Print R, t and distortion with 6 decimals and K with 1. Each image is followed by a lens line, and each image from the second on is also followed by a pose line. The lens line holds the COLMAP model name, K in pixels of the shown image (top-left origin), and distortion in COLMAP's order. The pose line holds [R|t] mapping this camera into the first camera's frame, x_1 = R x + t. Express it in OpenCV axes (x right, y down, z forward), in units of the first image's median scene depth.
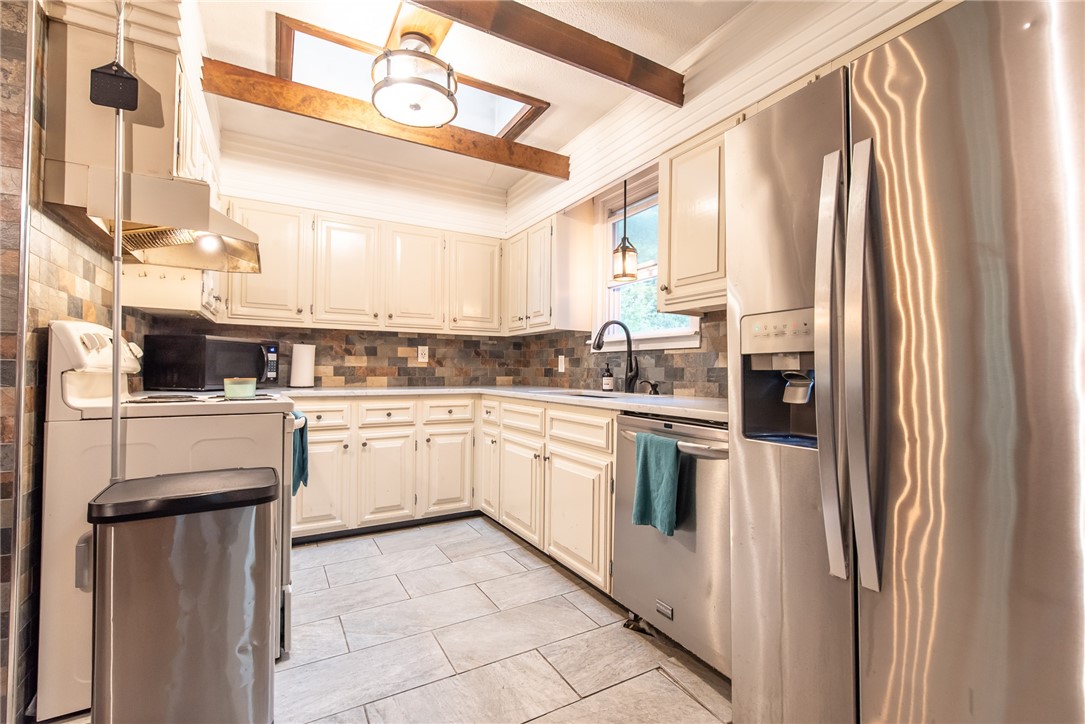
lens RADIAL K [[466.6, 0, 534.5], [0, 466.6, 364.6], [0, 0, 1]] dist [0.001886, -0.000769]
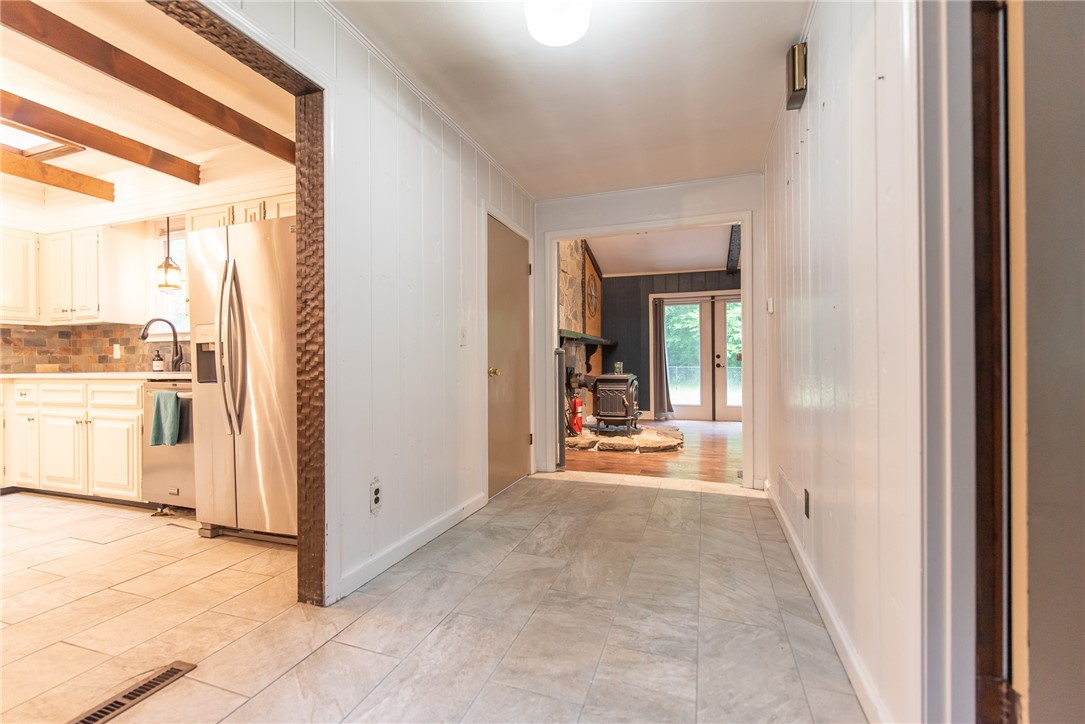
lens RADIAL K [[466.6, 0, 543.3], [0, 466.6, 365.6], [0, 0, 1]] dist [0.001886, -0.000769]
pose [[0.746470, -0.018554, 0.665160, 0.097167], [0.006162, 0.999761, 0.020973, 0.020093], [-0.665390, -0.011557, 0.746406, -0.729959]]
